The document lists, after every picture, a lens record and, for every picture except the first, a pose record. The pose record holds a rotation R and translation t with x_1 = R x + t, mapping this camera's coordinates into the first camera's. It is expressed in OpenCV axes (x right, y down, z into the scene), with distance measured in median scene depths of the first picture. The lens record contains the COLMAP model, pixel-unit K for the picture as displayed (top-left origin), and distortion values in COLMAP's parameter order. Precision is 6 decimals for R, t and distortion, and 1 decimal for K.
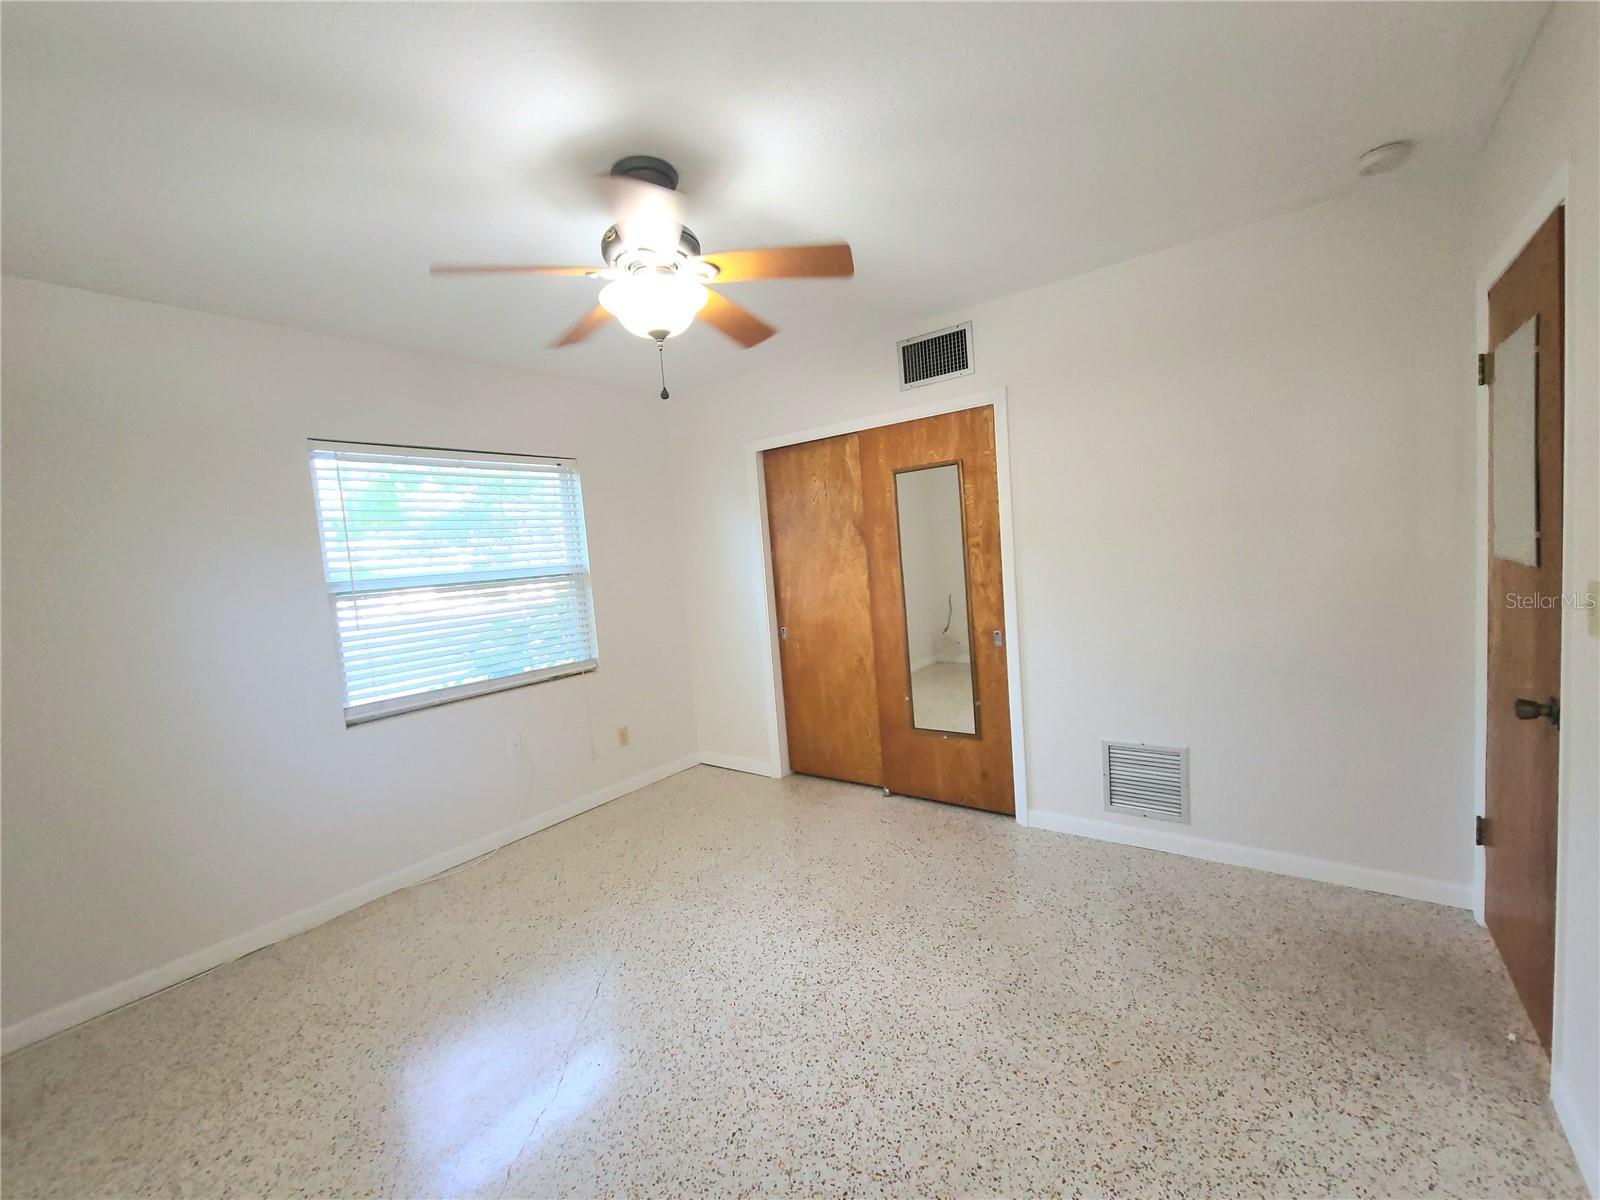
lens RADIAL K [[652.9, 0, 807.9], [0, 652.9, 598.7], [0, 0, 1]] dist [0.007946, -0.001749]
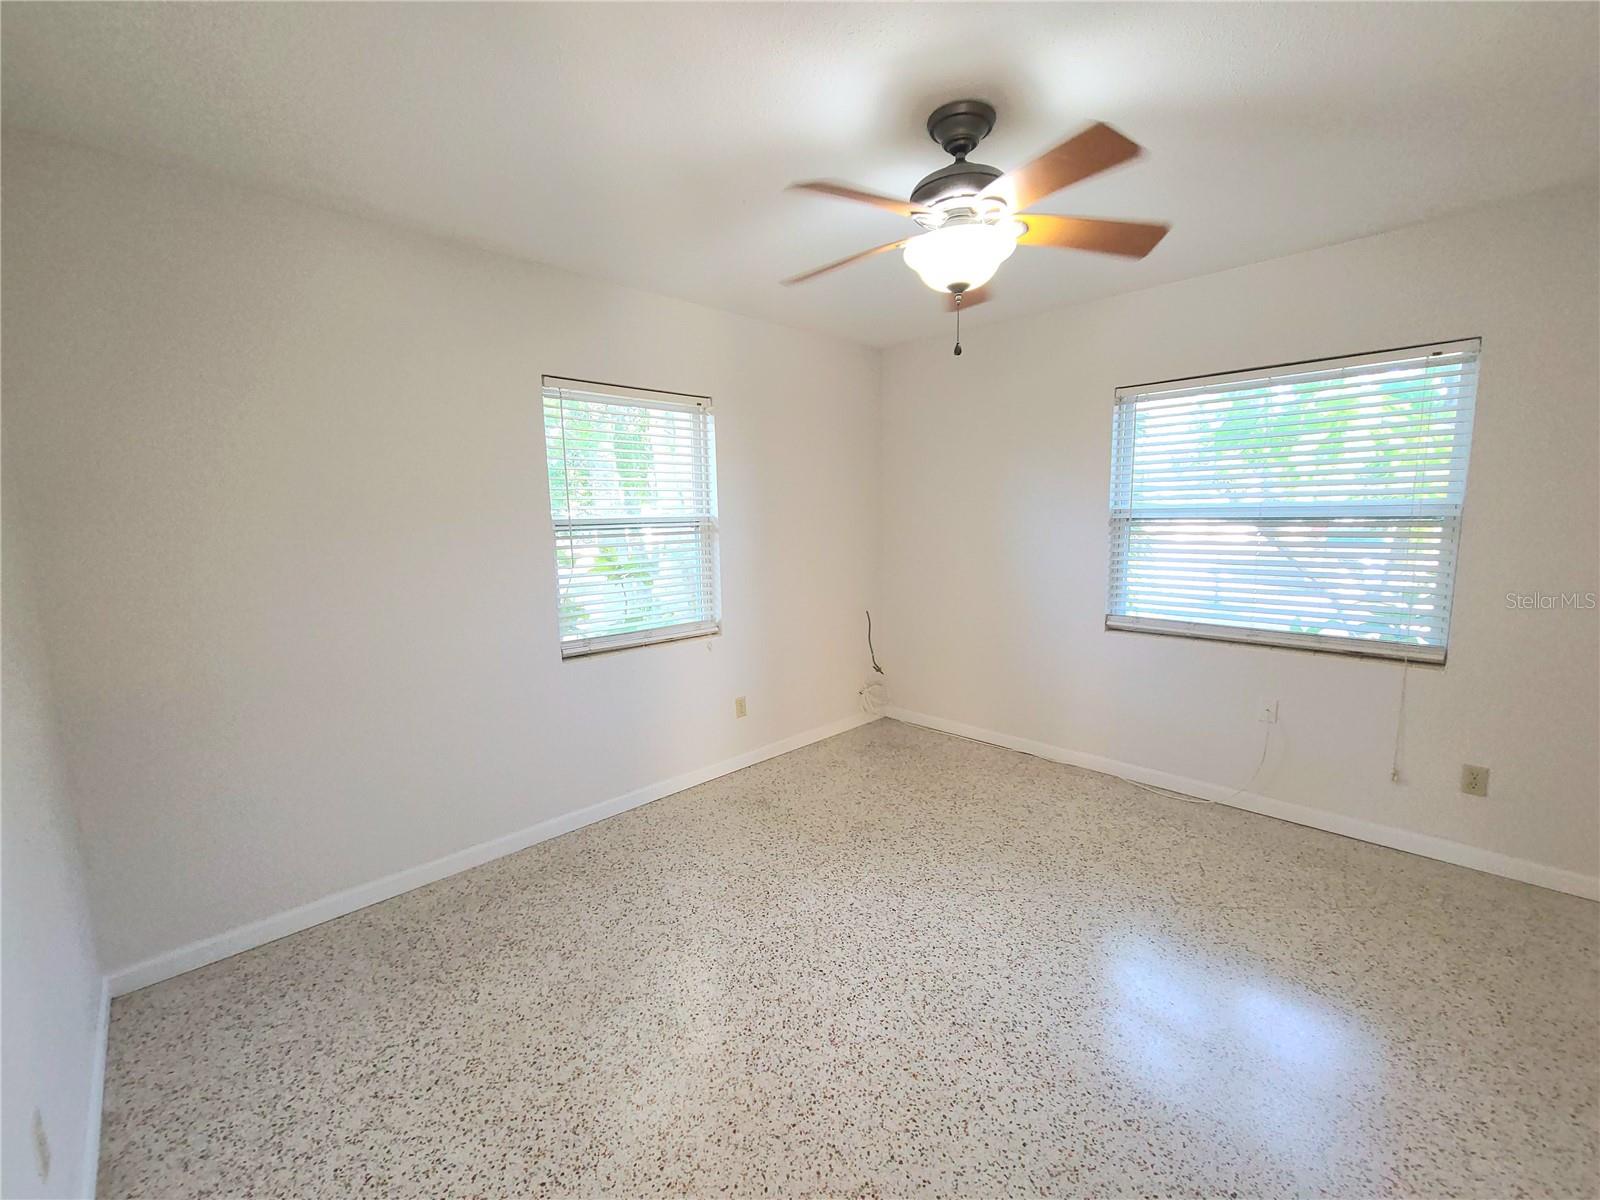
lens RADIAL K [[652.9, 0, 805.9], [0, 652.9, 600.3], [0, 0, 1]] dist [0.007946, -0.001749]
pose [[-0.141686, 0.208300, -0.967748, 0.901925], [-0.044061, 0.975315, 0.216379, -0.159183], [0.988931, 0.073298, -0.129010, 0.989025]]
